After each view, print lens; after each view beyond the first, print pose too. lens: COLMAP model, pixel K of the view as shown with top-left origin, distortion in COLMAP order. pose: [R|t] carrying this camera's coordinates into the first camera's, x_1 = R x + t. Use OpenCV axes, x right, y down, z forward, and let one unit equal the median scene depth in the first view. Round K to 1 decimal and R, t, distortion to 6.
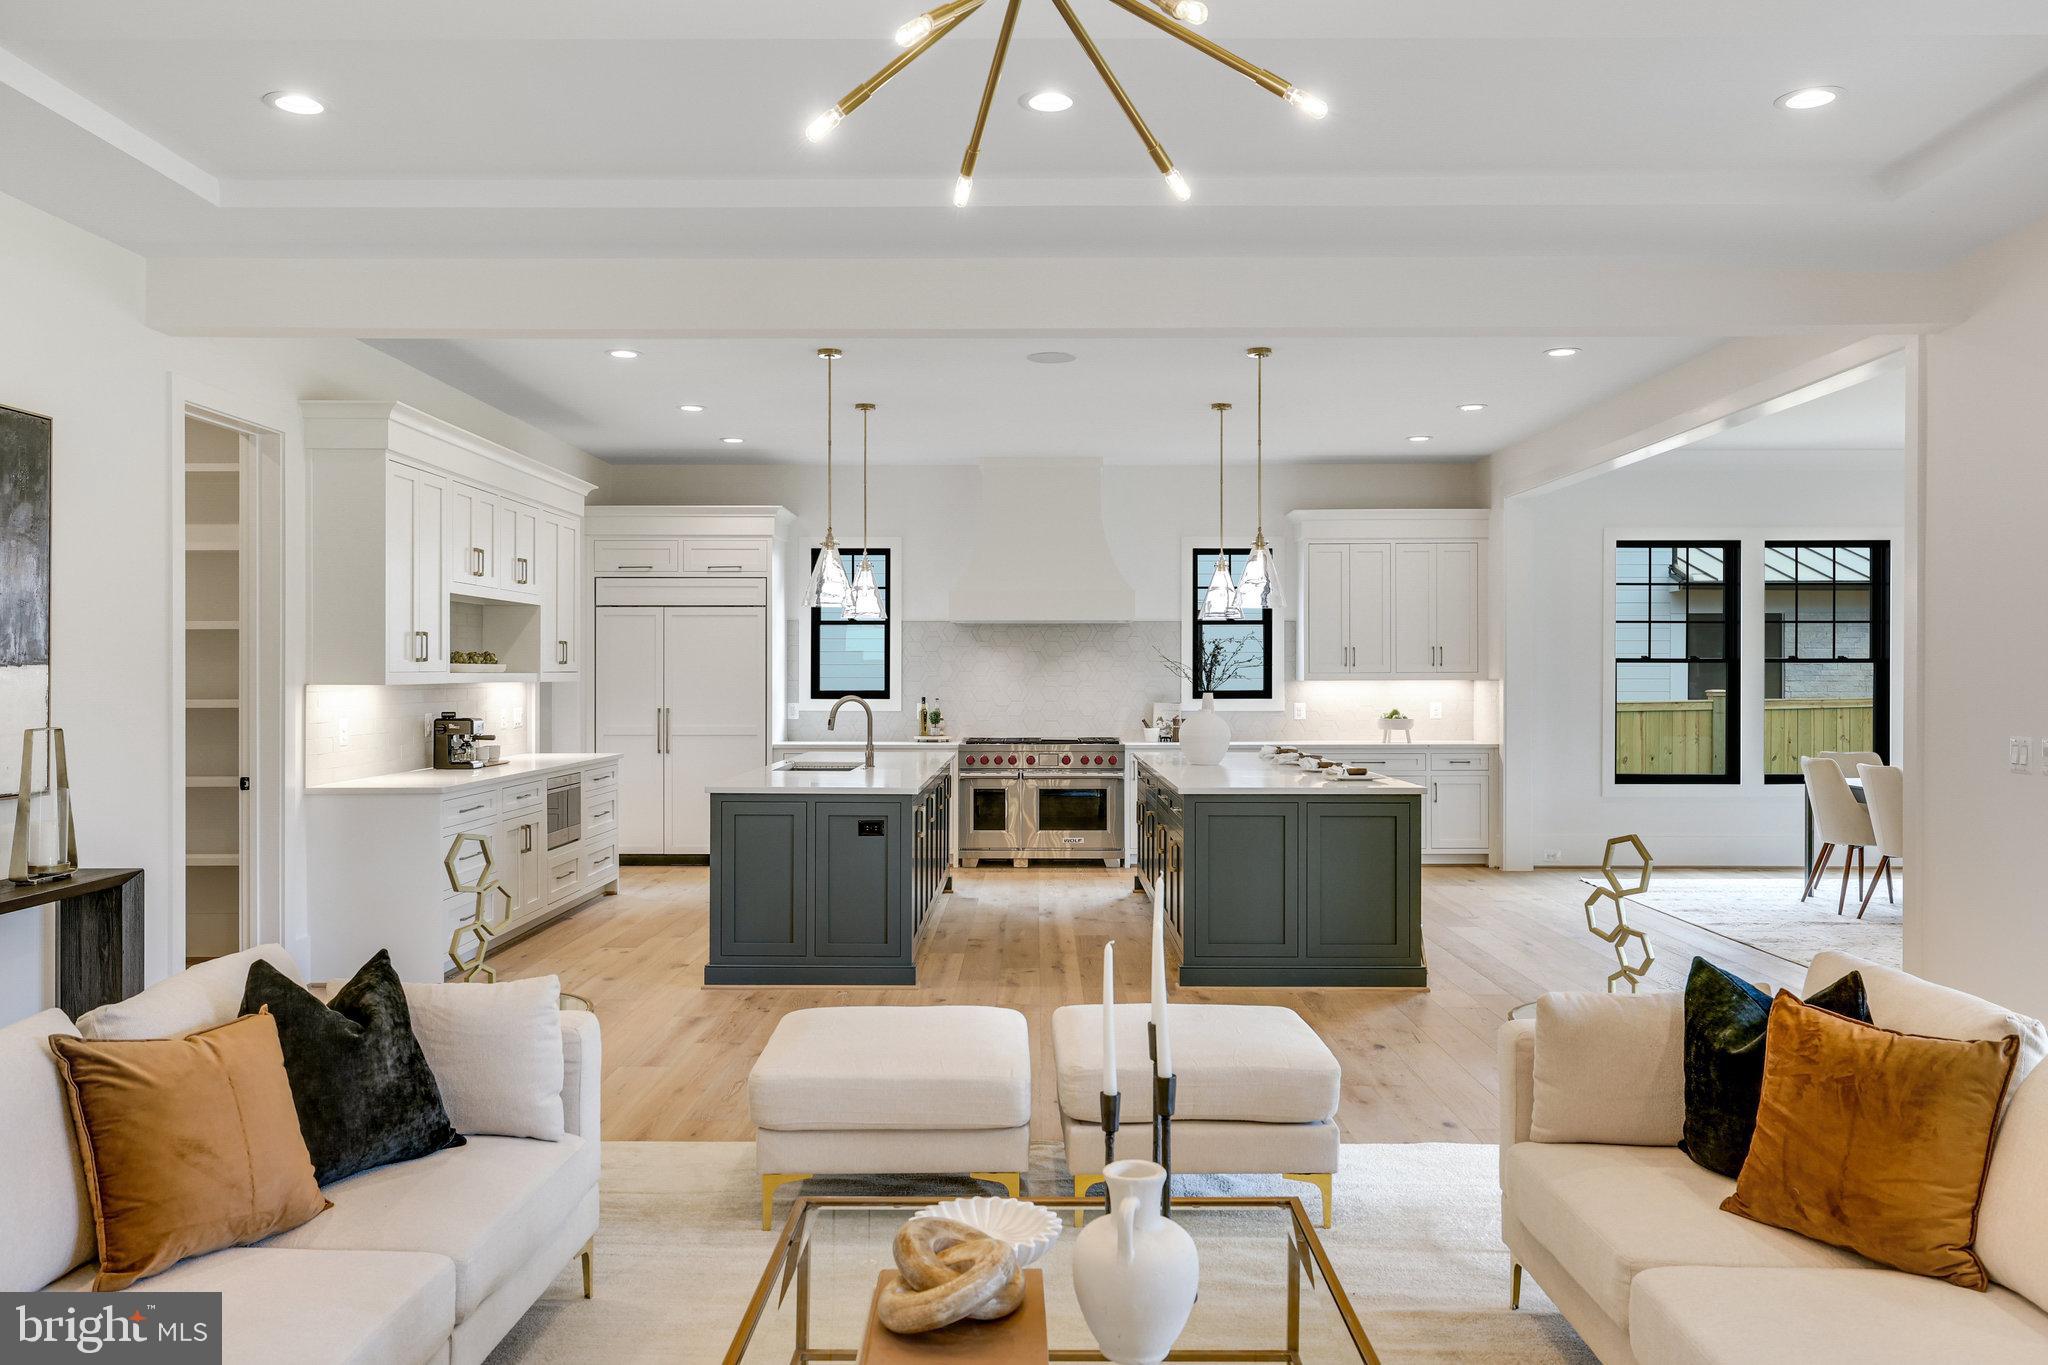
lens RADIAL K [[1524.4, 0, 1024.0], [0, 1524.4, 682.5], [0, 0, 1]] dist [-0.003097, -0.000490]
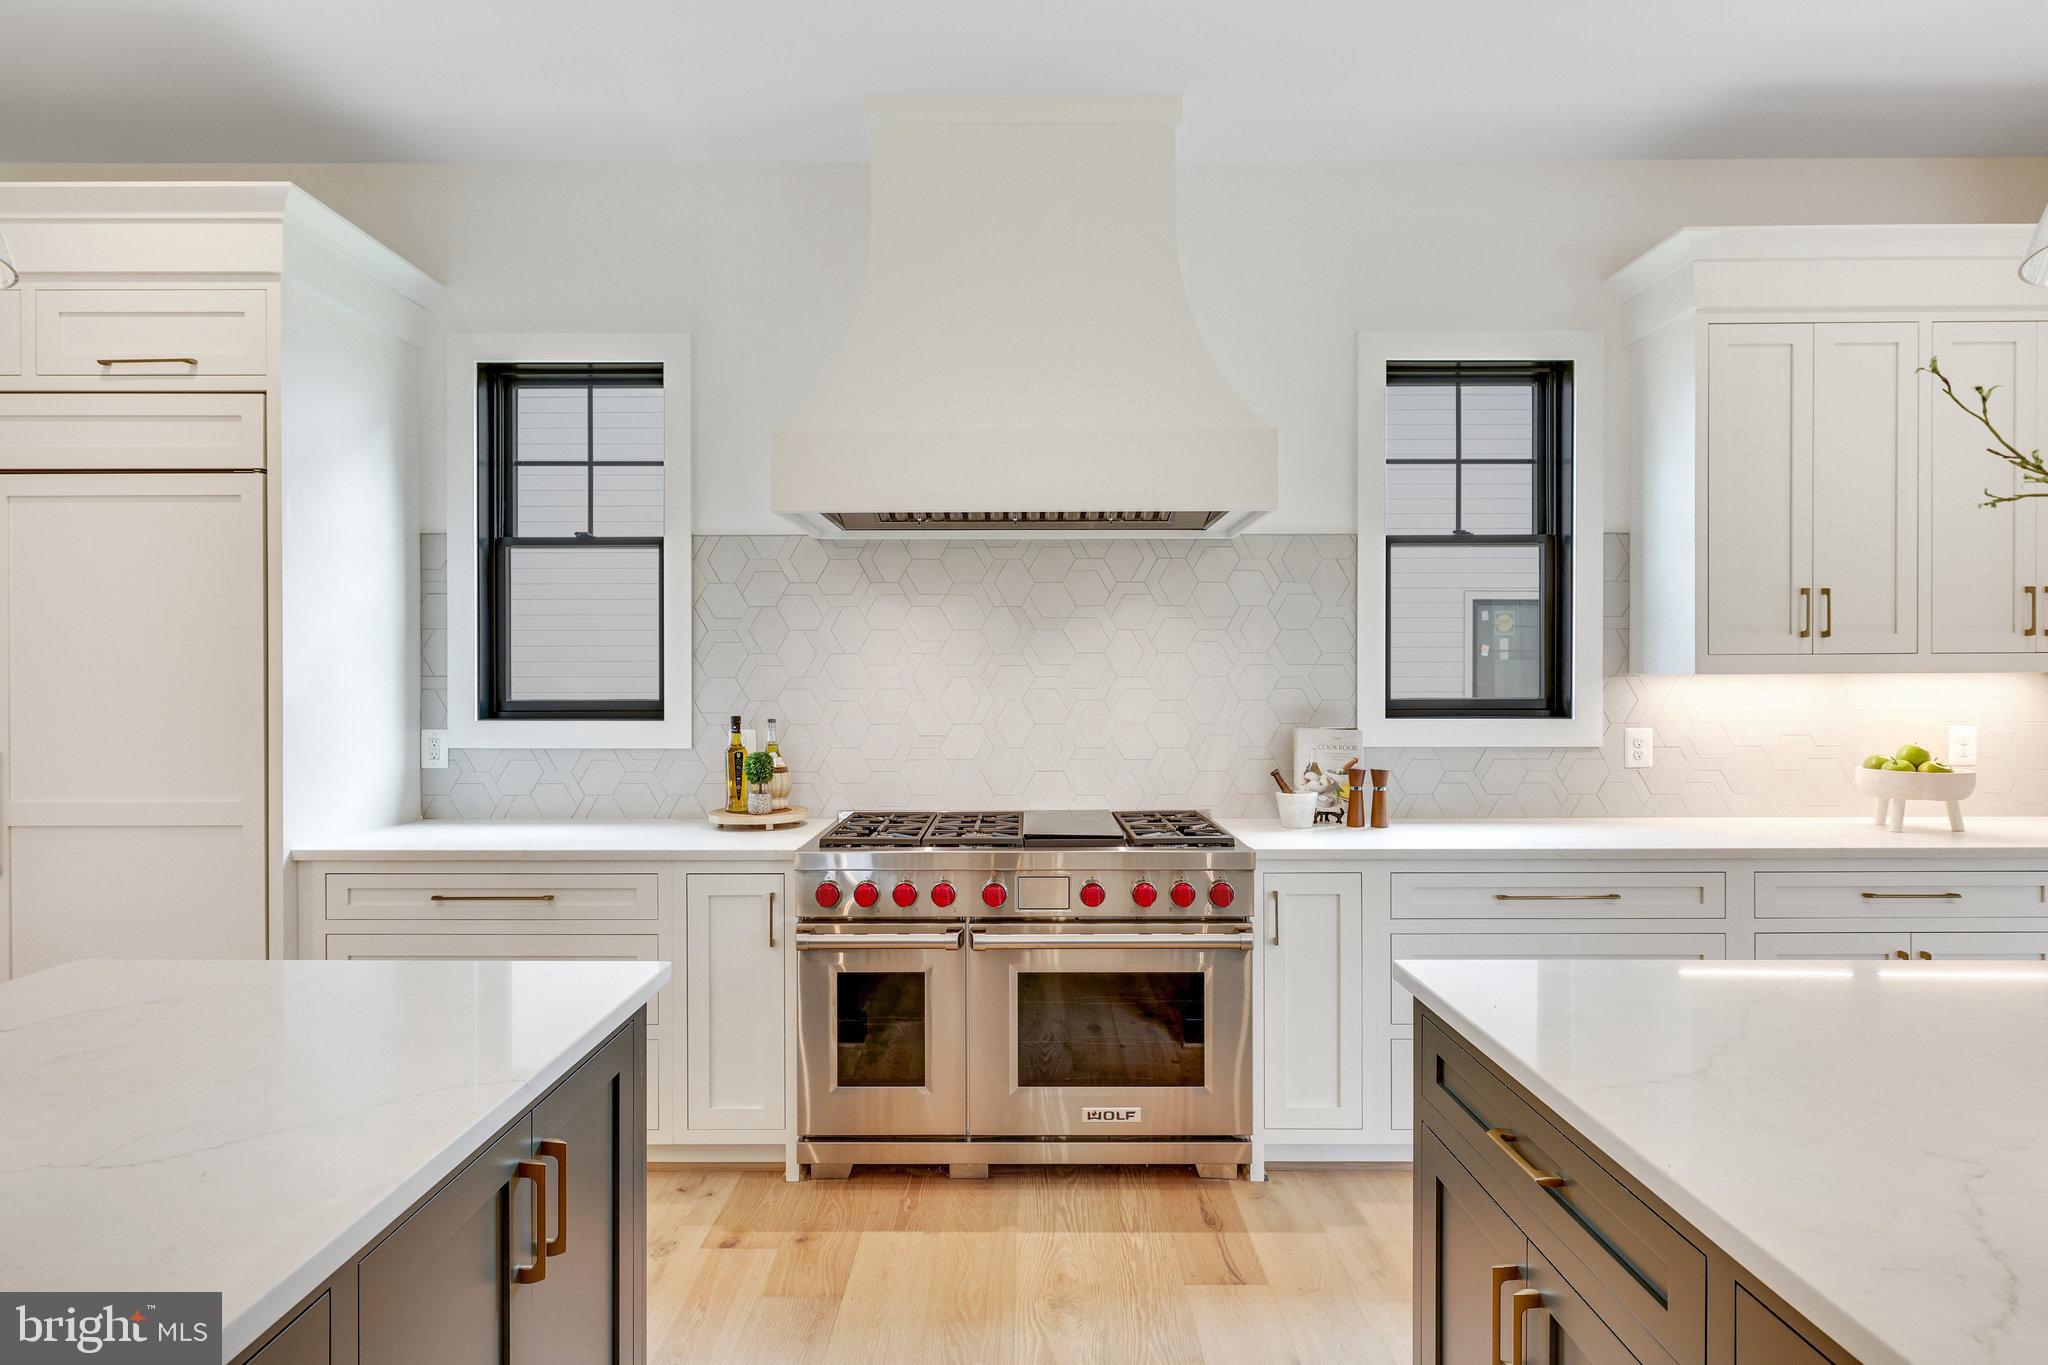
lens RADIAL K [[1128.7, 0, 1024.0], [0, 1128.7, 682.5], [0, 0, 1]] dist [0.001908, 0.000737]
pose [[0.999955, -0.001915, 0.009317, 0.008991], [0.001919, 0.999998, -0.000433, 0.000768], [-0.009316, 0.000451, 0.999957, 0.728628]]
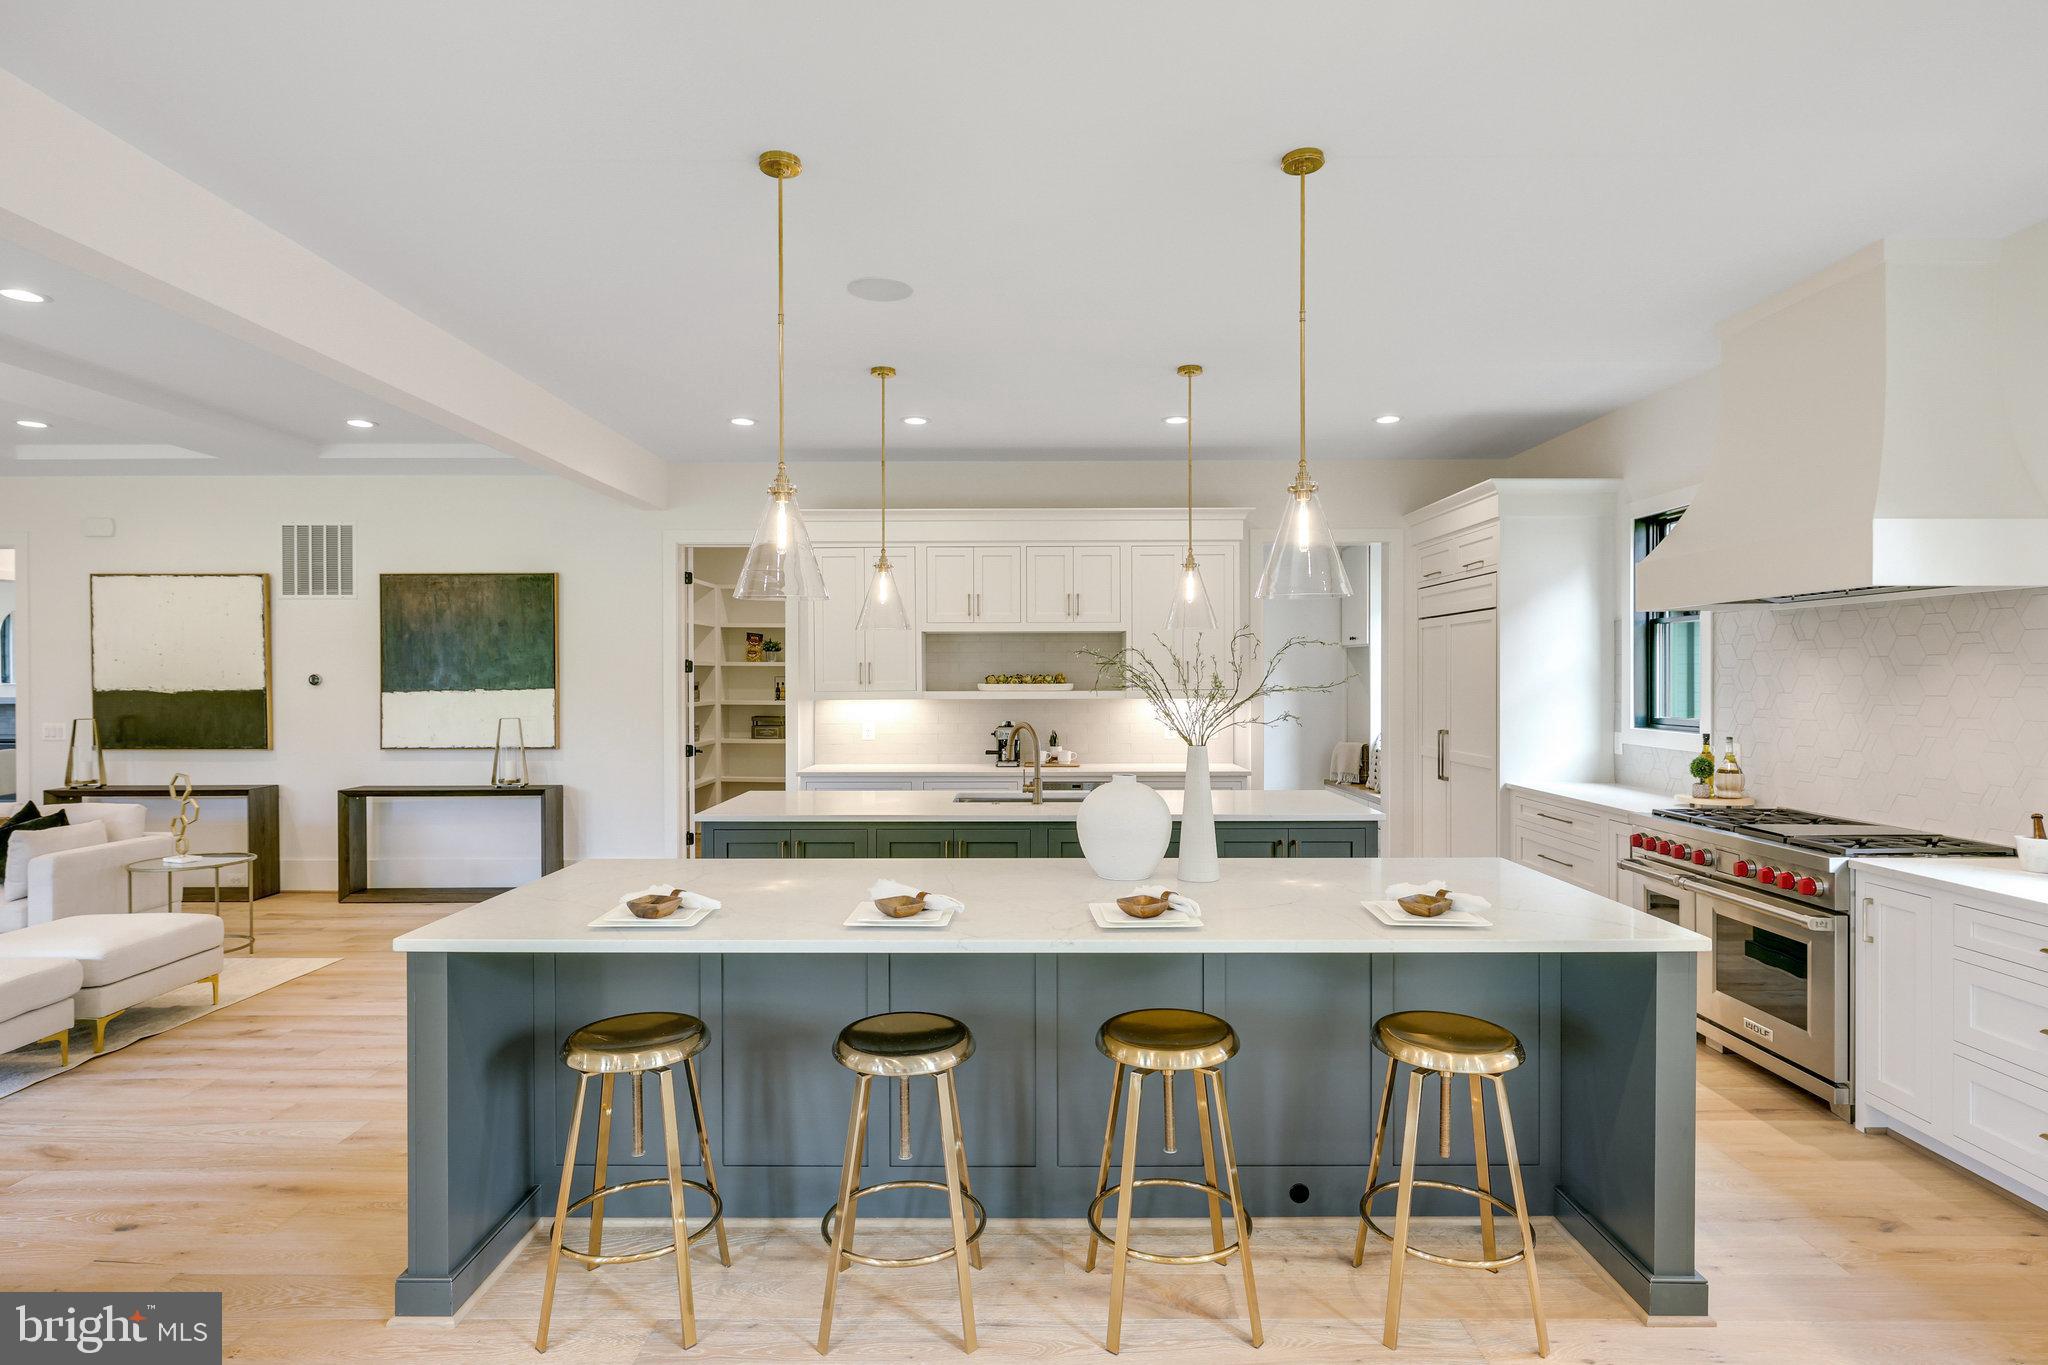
lens RADIAL K [[1071.3, 0, 1024.0], [0, 1071.3, 682.5], [0, 0, 1]] dist [-0.002699, -0.000422]
pose [[0.011475, 0.004248, -0.999925, 0.386723], [-0.003643, 0.999985, 0.004206, -0.012733], [0.999928, 0.003595, 0.011490, 0.747701]]
